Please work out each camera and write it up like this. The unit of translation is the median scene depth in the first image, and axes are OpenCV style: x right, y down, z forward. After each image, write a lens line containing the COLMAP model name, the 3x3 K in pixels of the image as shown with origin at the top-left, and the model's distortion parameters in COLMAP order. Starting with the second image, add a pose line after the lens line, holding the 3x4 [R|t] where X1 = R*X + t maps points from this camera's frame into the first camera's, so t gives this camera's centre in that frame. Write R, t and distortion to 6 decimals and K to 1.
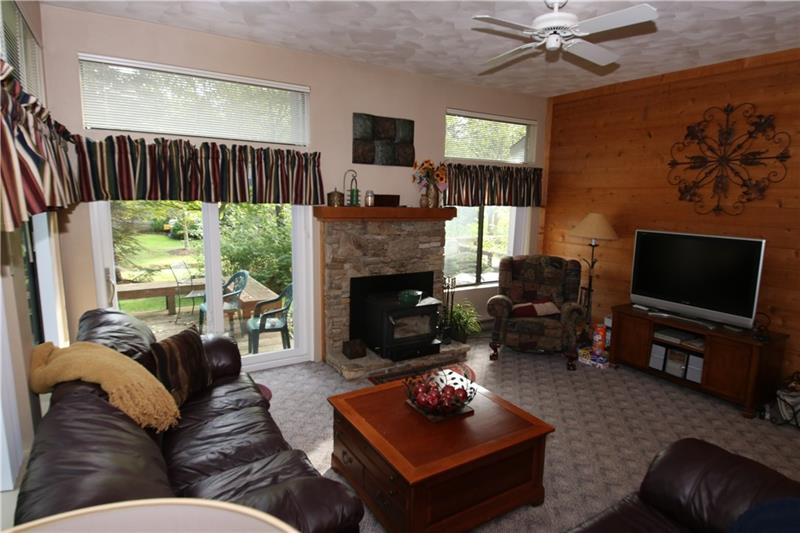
lens RADIAL K [[453.0, 0, 402.2], [0, 453.0, 265.7], [0, 0, 1]] dist [0.053487, -0.055852]
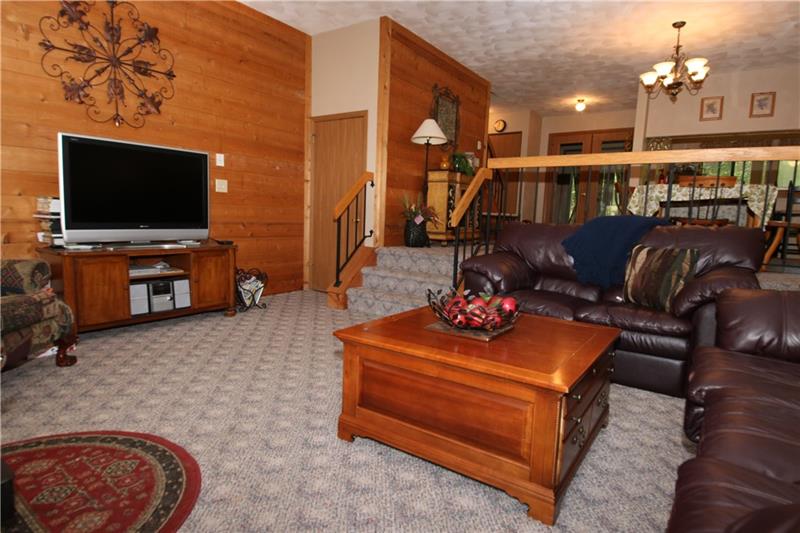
lens RADIAL K [[453.0, 0, 402.2], [0, 453.0, 265.7], [0, 0, 1]] dist [0.053487, -0.055852]
pose [[-0.408739, -0.135825, 0.902488, -0.326928], [0.100642, 0.976125, 0.192488, 0.032945], [-0.907085, 0.169505, -0.385311, 0.835721]]
